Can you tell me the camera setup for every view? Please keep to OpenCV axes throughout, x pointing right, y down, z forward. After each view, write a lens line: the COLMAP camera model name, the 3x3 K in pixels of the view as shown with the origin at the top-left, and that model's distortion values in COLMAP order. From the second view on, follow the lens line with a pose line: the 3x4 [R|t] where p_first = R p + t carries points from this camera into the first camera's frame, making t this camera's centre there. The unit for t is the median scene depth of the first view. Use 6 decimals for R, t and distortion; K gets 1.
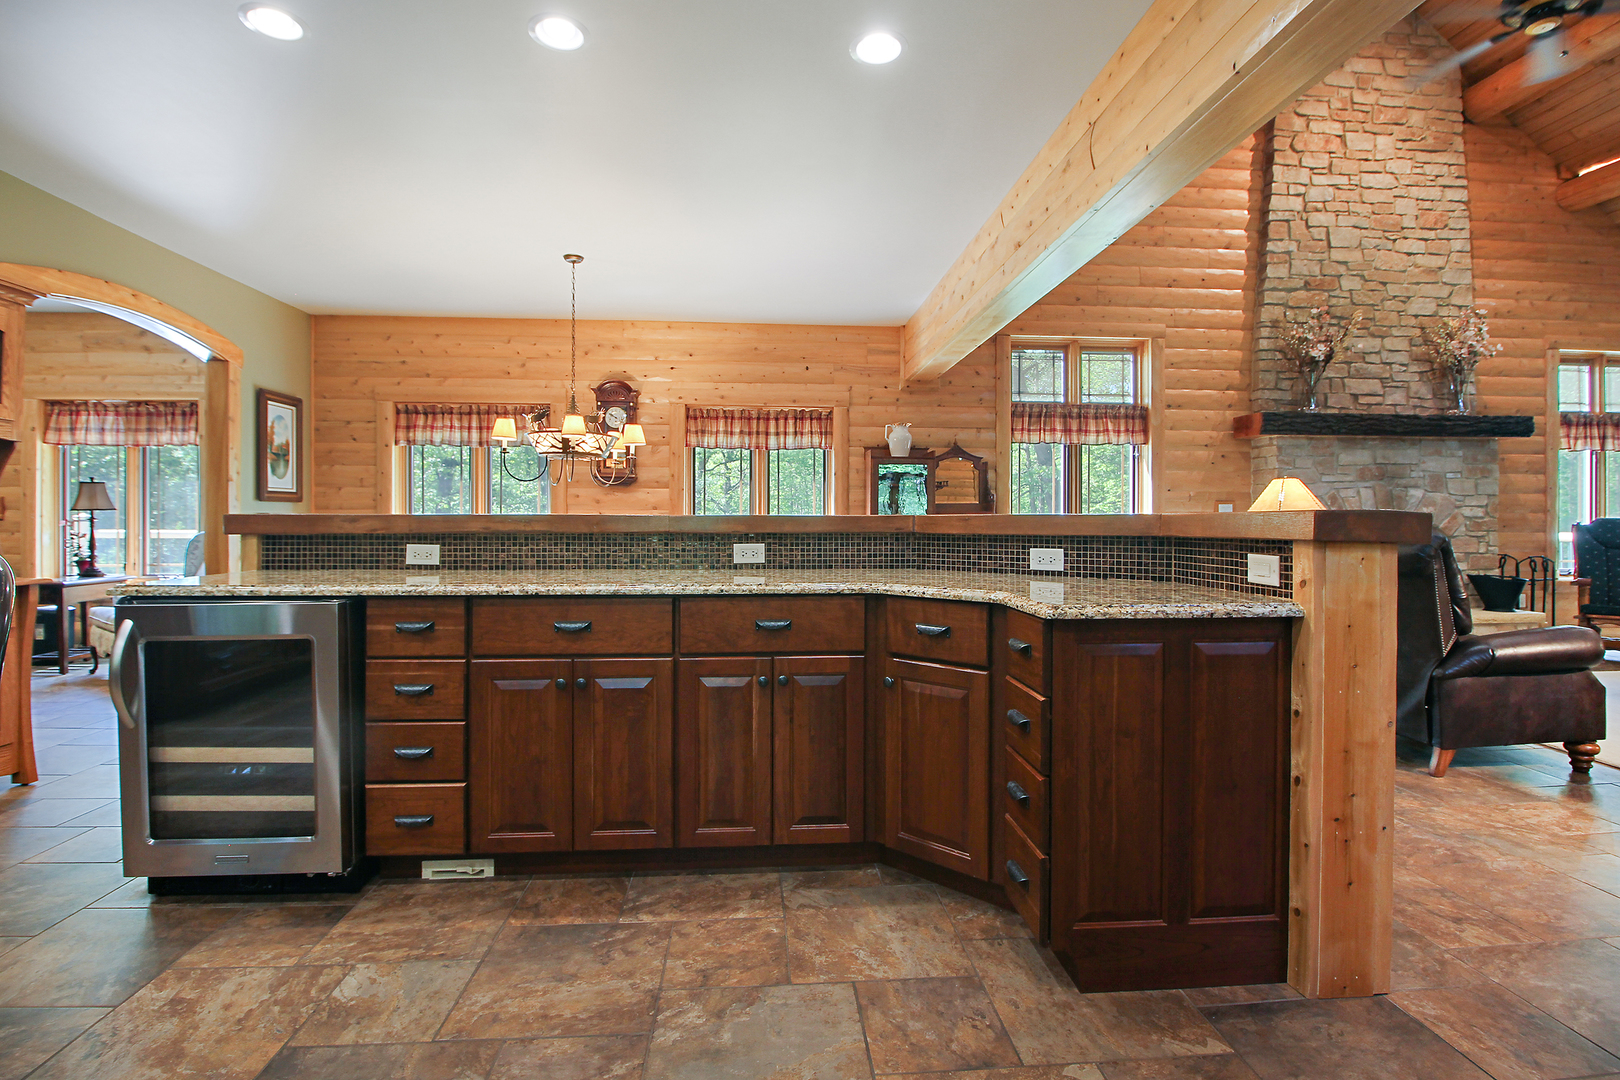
lens RADIAL K [[750.1, 0, 810.6], [0, 750.1, 516.5], [0, 0, 1]] dist [-0.000478, -0.000689]
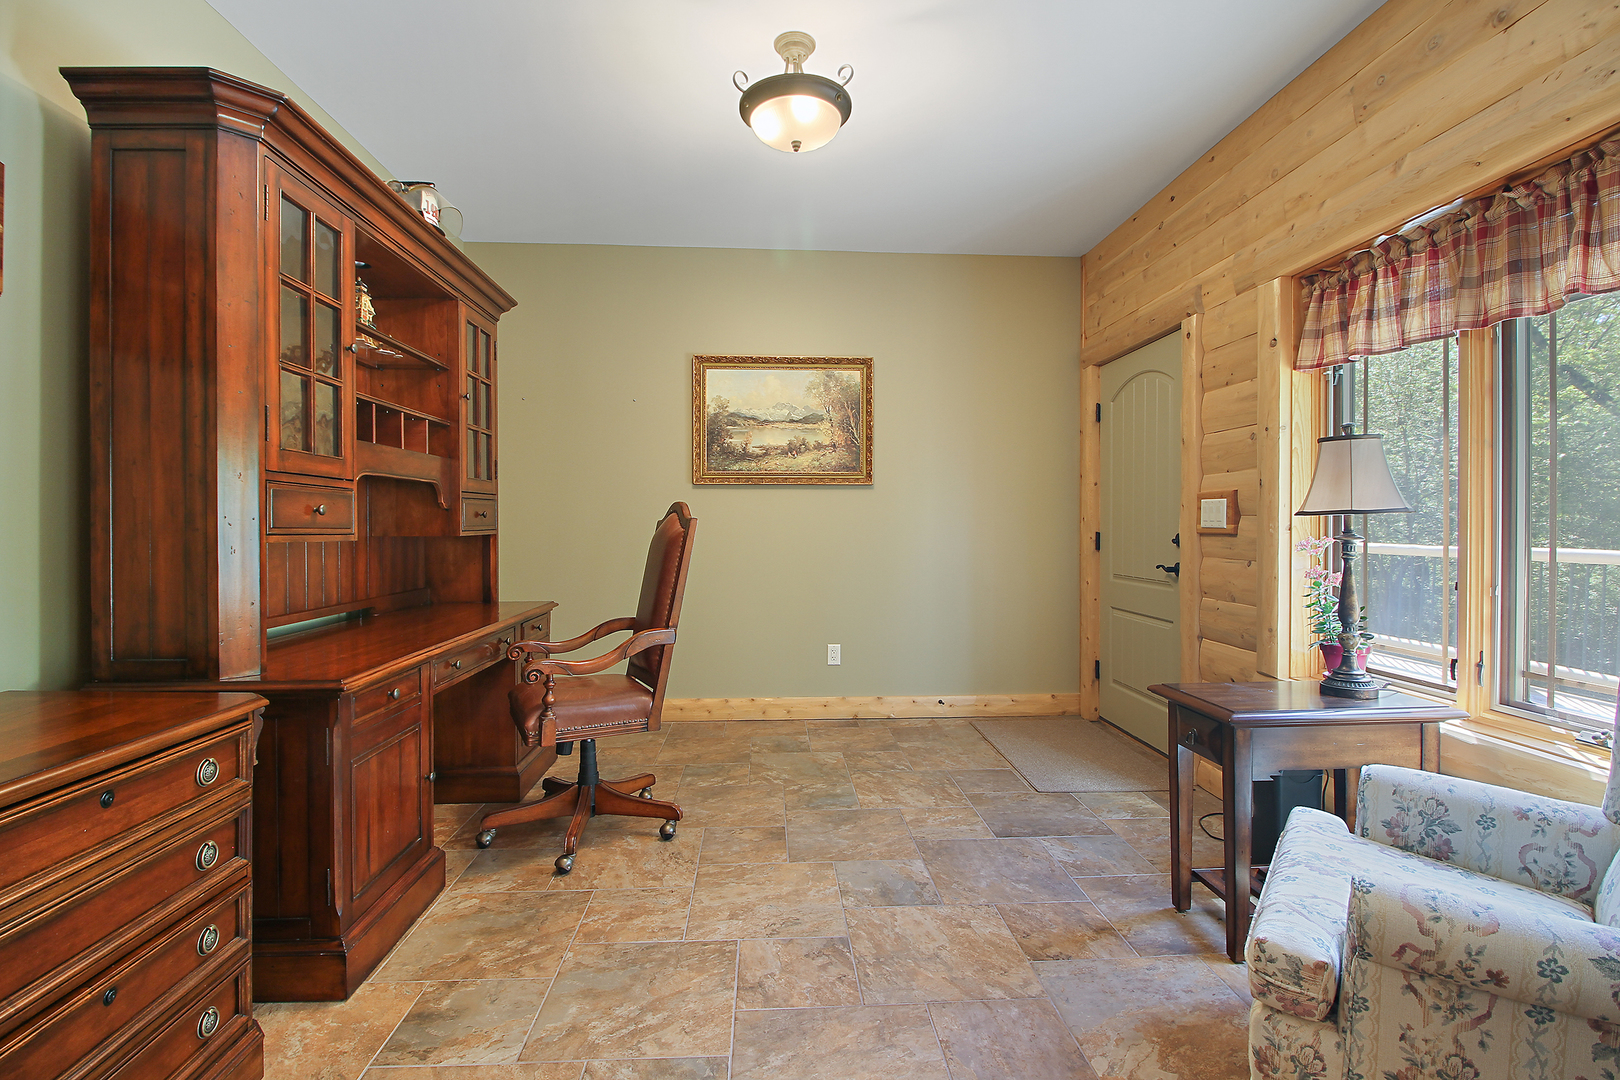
lens RADIAL K [[728.7, 0, 788.2], [0, 728.7, 534.4], [0, 0, 1]] dist [-0.000328, -0.007242]
pose [[-0.045288, 0.007781, -0.998944, -0.553658], [0.005052, 0.999959, 0.007559, -0.001570], [0.998961, -0.004704, -0.045325, 0.698095]]
